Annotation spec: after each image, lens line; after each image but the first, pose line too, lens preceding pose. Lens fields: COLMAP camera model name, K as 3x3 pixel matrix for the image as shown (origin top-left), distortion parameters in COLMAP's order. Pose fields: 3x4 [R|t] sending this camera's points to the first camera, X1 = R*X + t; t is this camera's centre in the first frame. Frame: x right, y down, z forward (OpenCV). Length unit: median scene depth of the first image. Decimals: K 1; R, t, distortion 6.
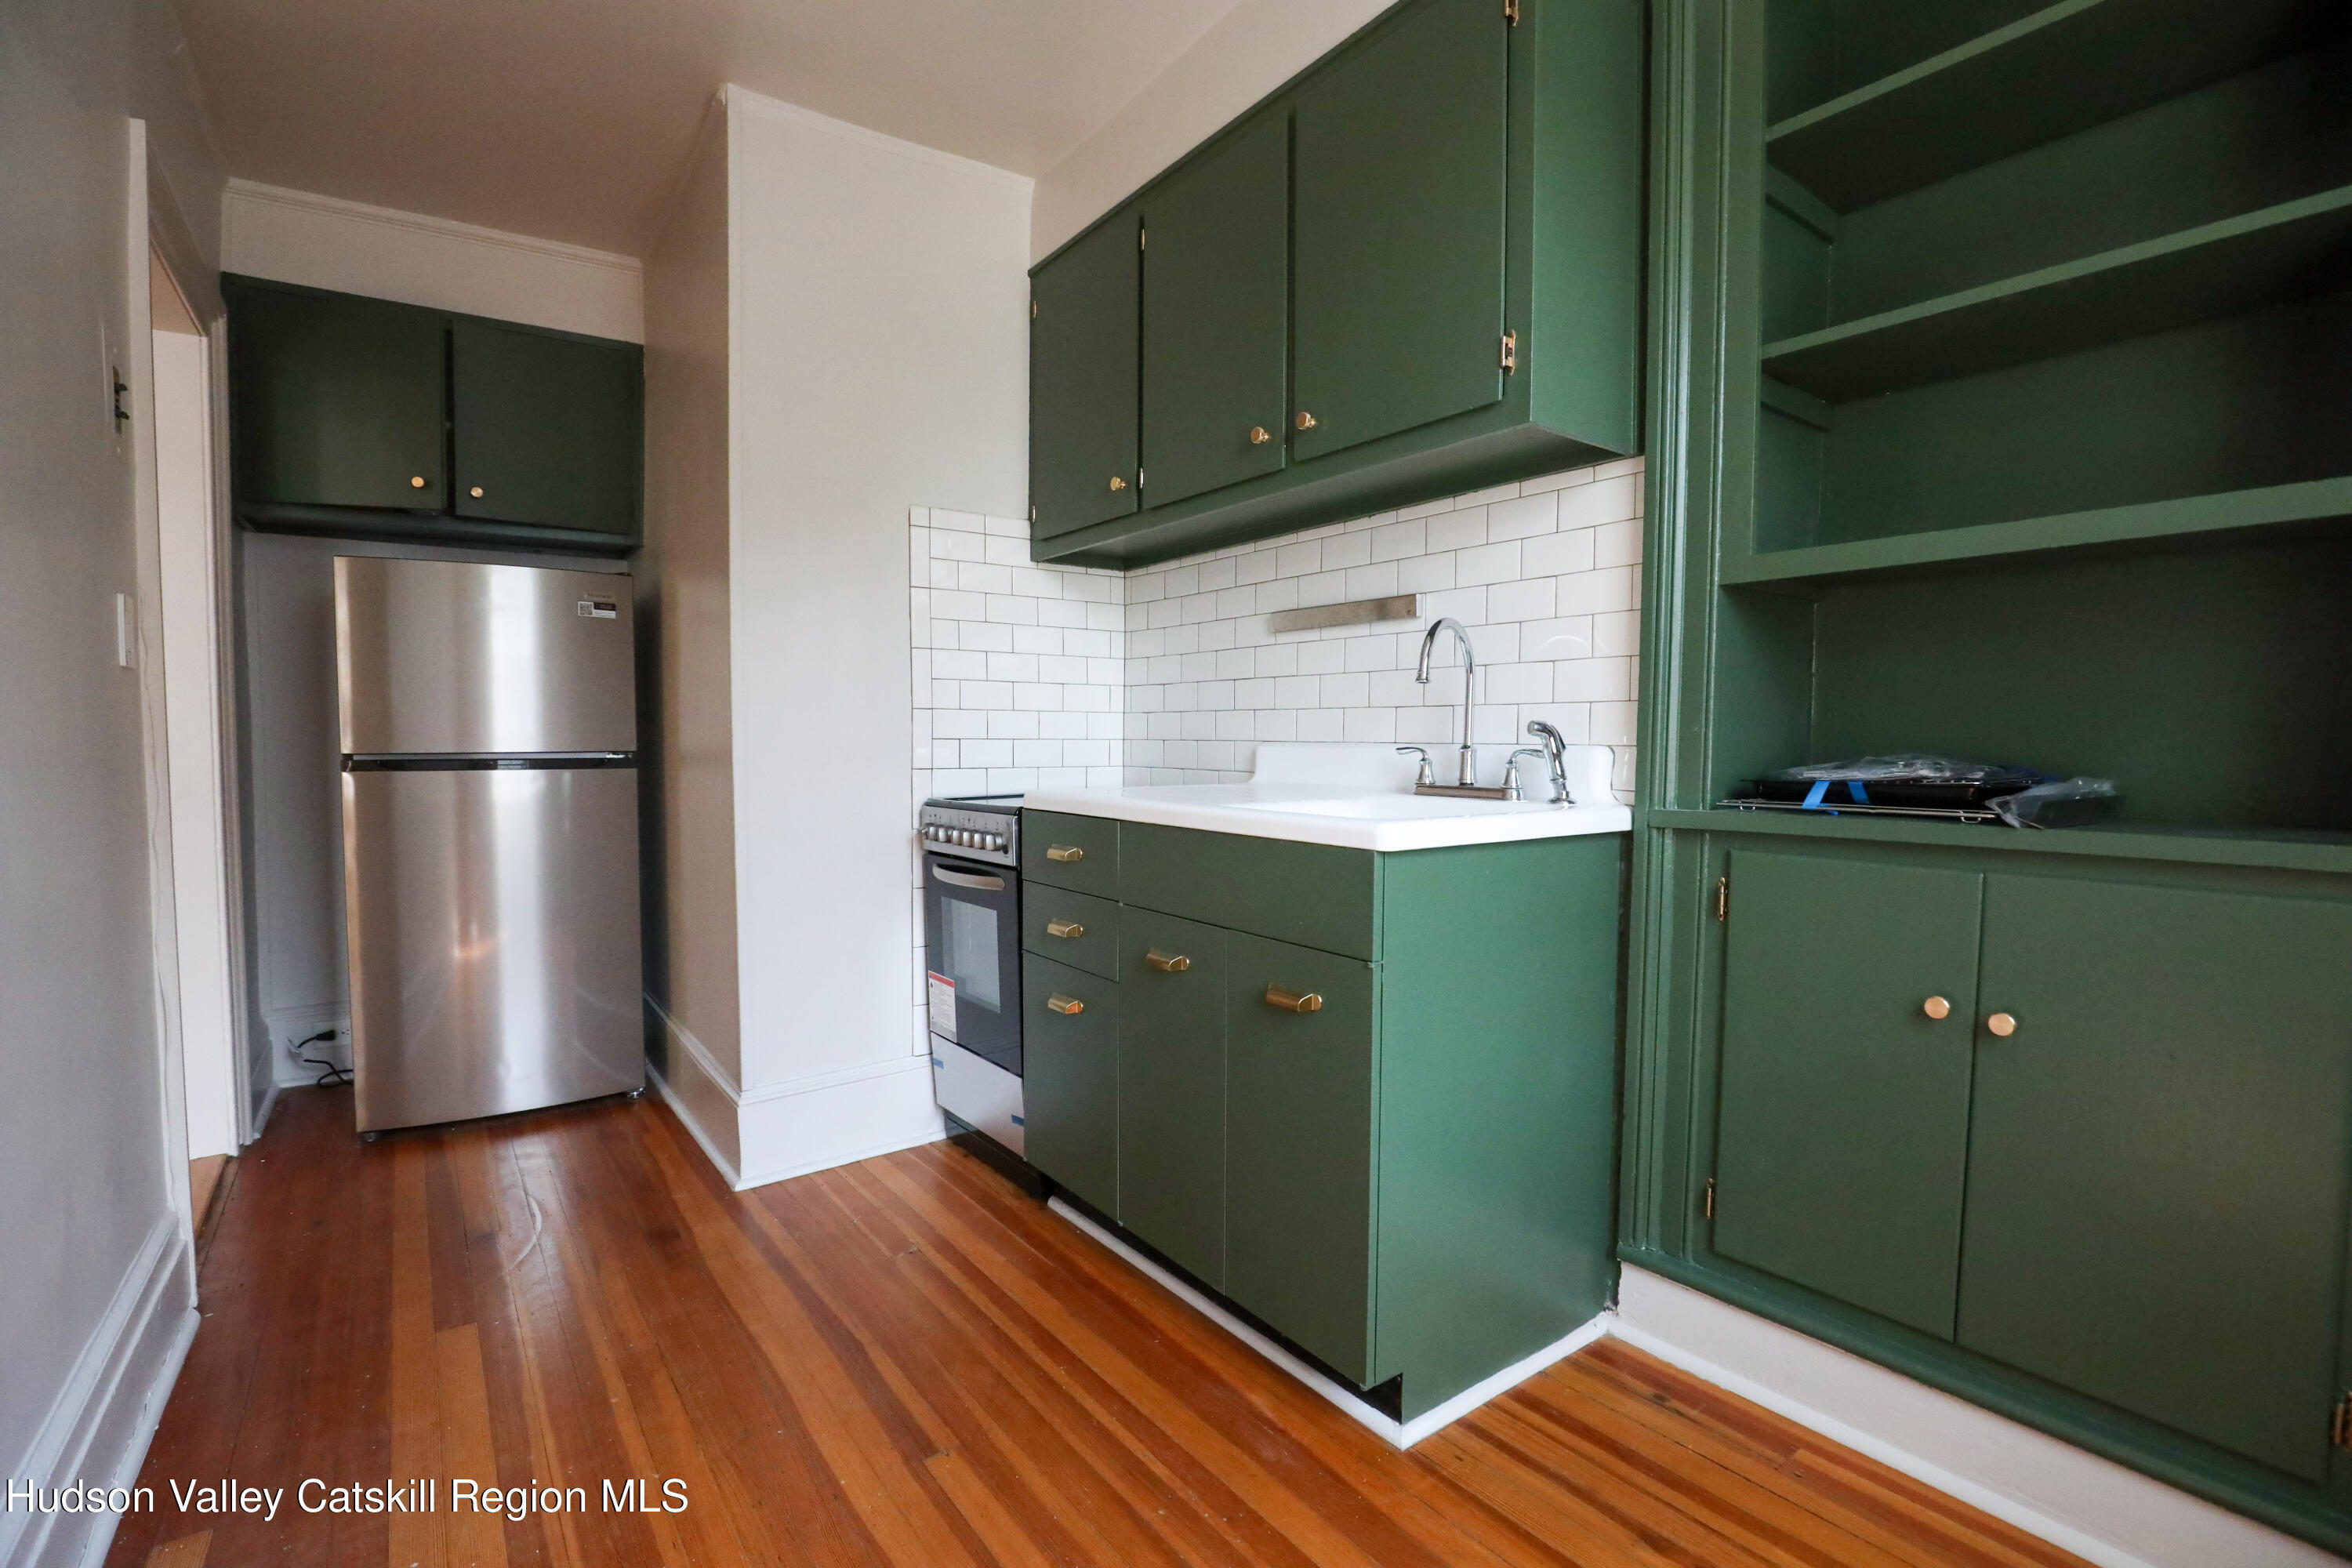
lens RADIAL K [[1064.5, 0, 1177.7], [0, 1064.5, 790.6], [0, 0, 1]] dist [-0.032804, 0.006865]
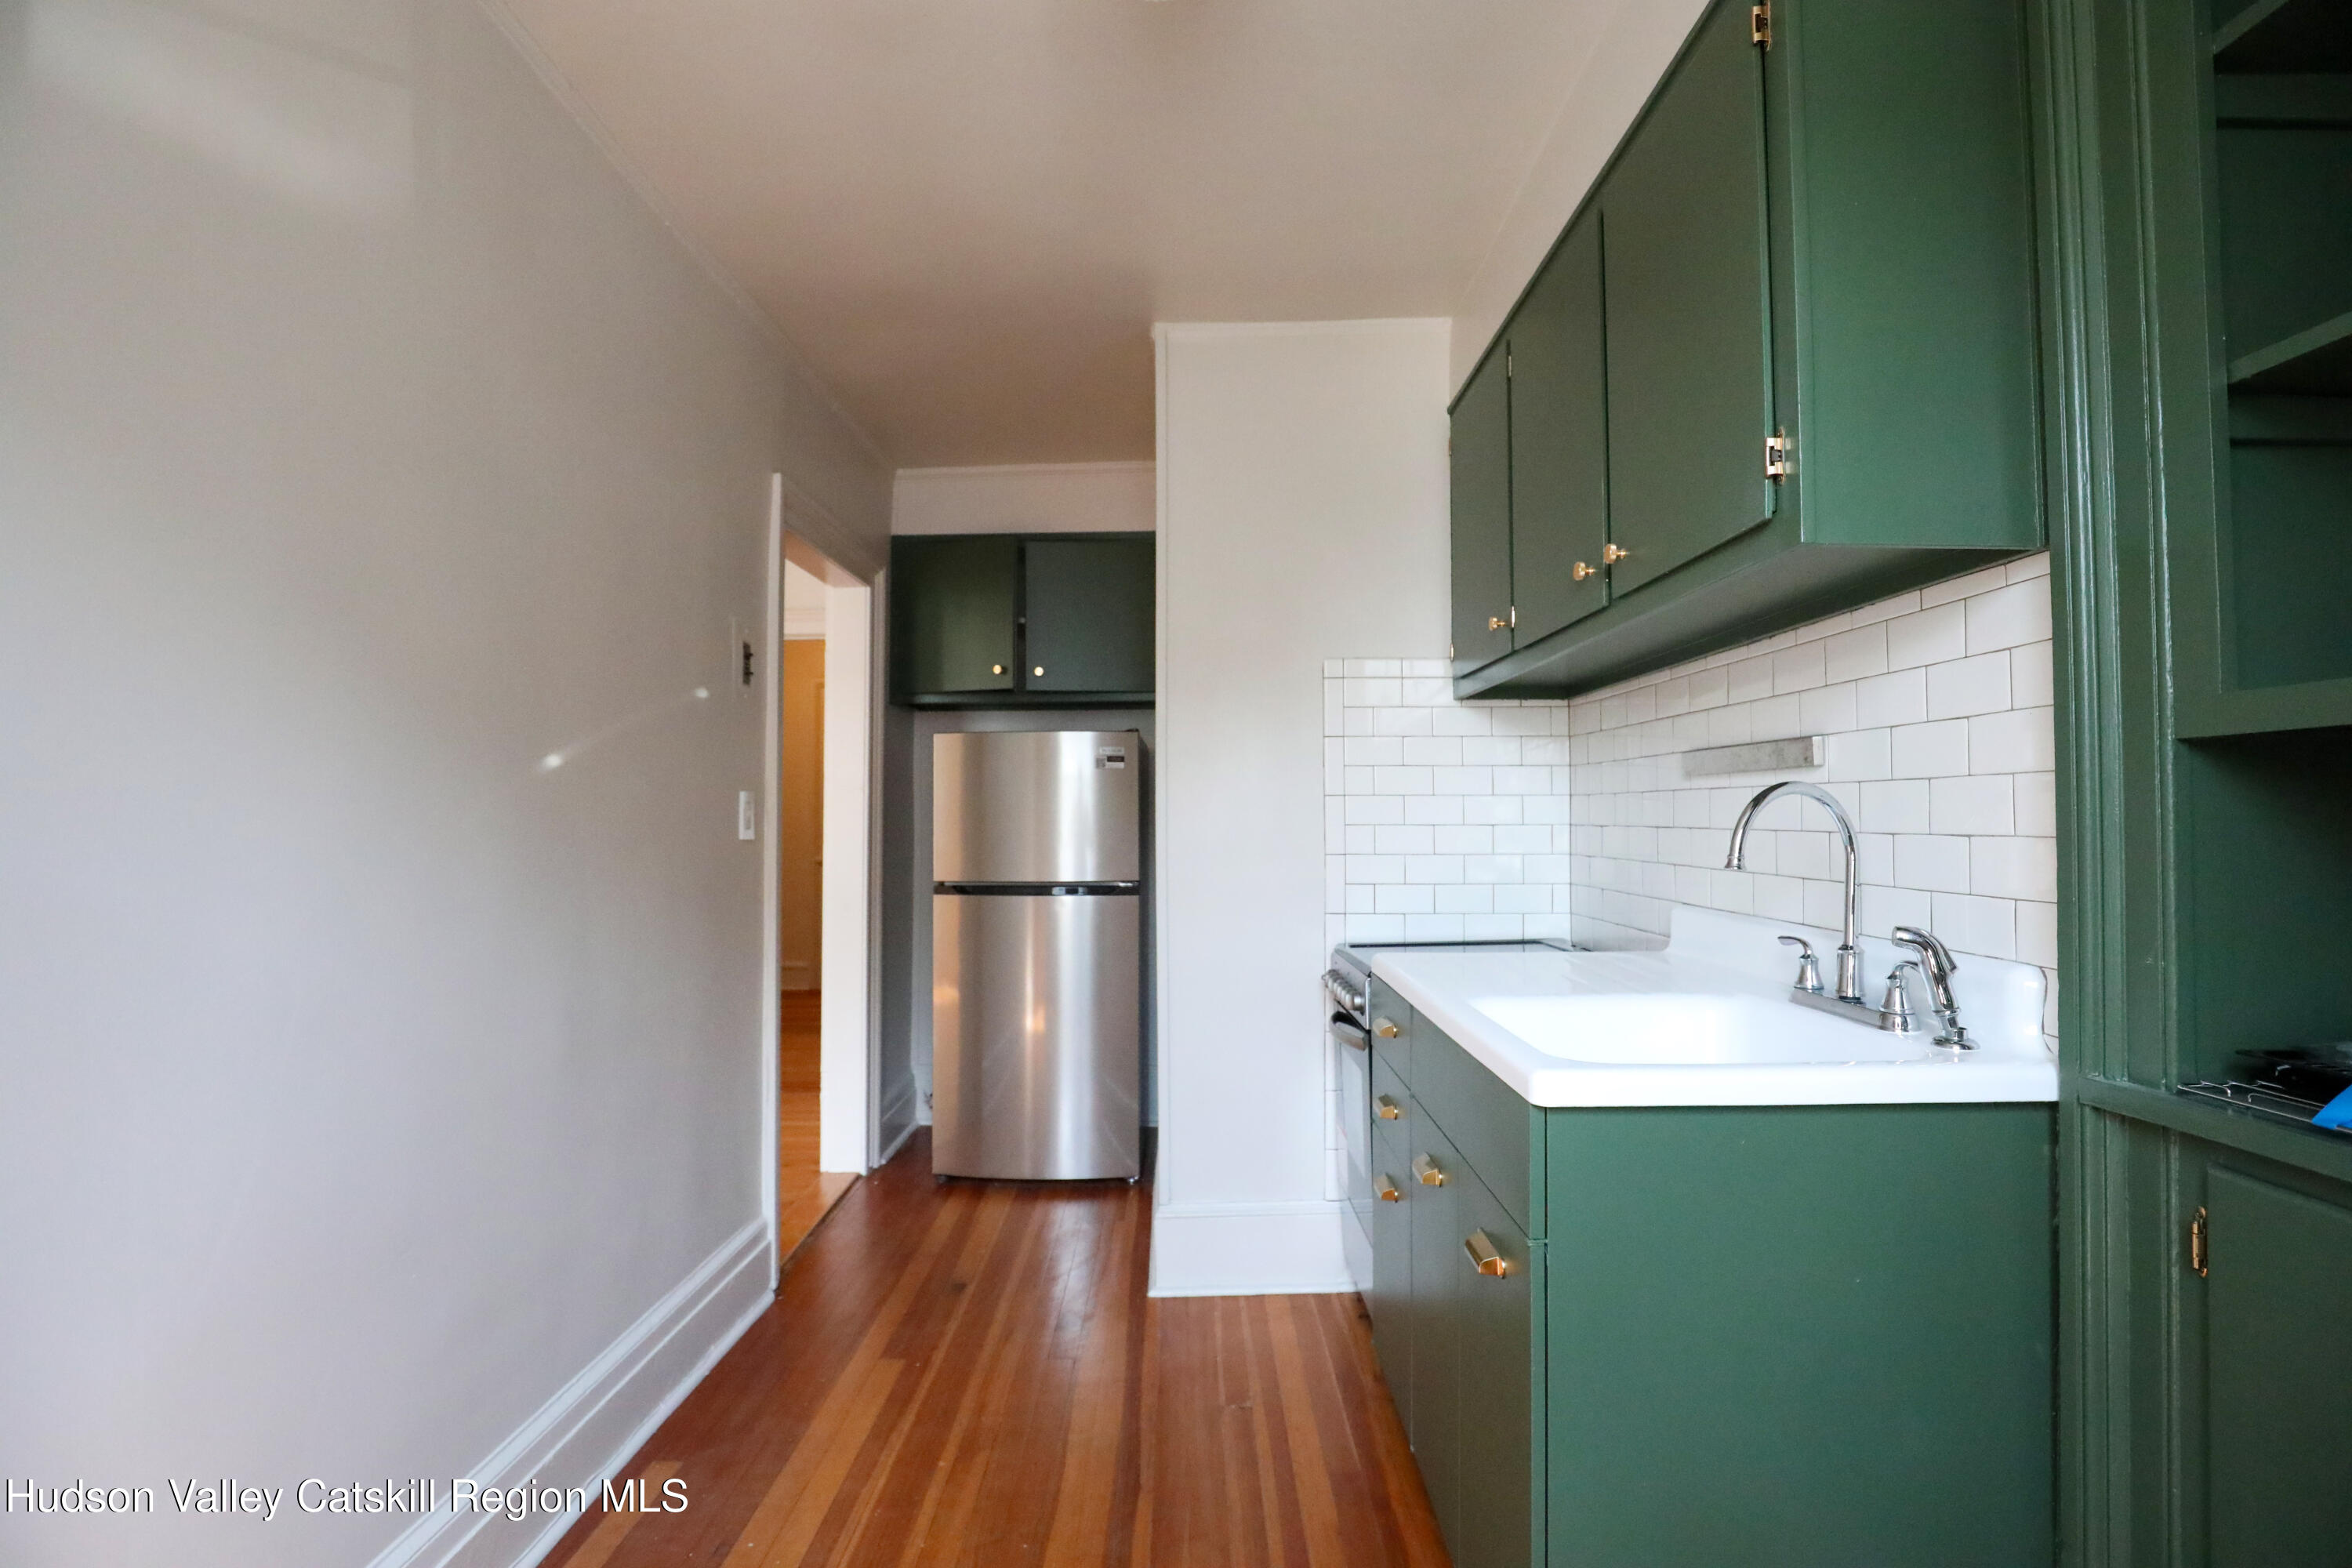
lens RADIAL K [[1064.5, 0, 1177.7], [0, 1064.5, 790.6], [0, 0, 1]] dist [-0.032804, 0.006865]
pose [[0.808230, -0.019072, -0.588559, 0.261492], [-0.027047, 0.997218, -0.069457, -0.069203], [0.588246, 0.072056, 0.805465, 0.093391]]
